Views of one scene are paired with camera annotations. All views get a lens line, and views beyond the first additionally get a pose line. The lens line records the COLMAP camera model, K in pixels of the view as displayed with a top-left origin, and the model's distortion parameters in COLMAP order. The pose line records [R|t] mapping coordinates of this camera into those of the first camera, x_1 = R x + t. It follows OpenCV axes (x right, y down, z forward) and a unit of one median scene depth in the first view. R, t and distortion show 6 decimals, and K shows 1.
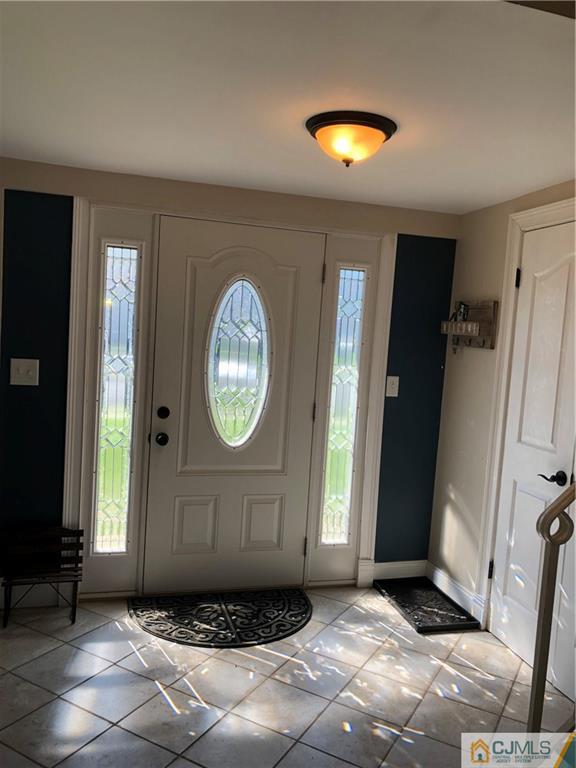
lens RADIAL K [[628.6, 0, 282.3], [0, 628.6, 387.0], [0, 0, 1]] dist [0.023463, 0.000207]
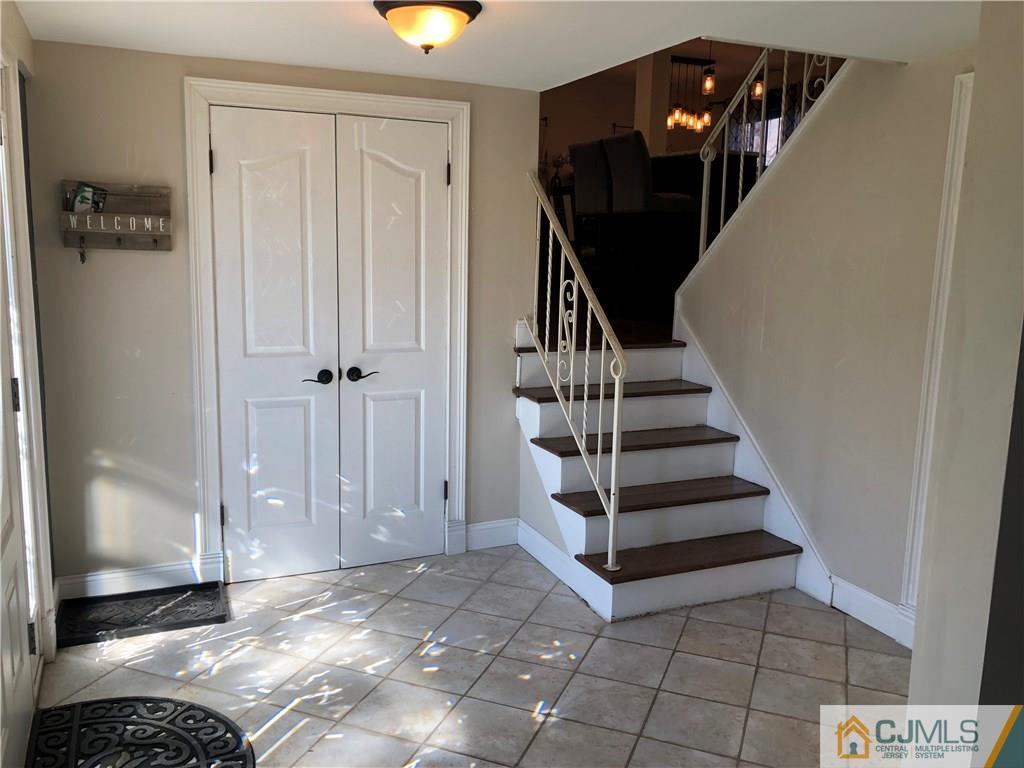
lens RADIAL K [[838.1, 0, 505.3], [0, 838.1, 377.5], [0, 0, 1]] dist [0.023463, 0.000207]
pose [[-0.130585, -0.223717, 0.965867, -0.798305], [0.056075, 0.970983, 0.232483, -0.134293], [-0.989850, 0.084520, -0.114250, 0.773012]]
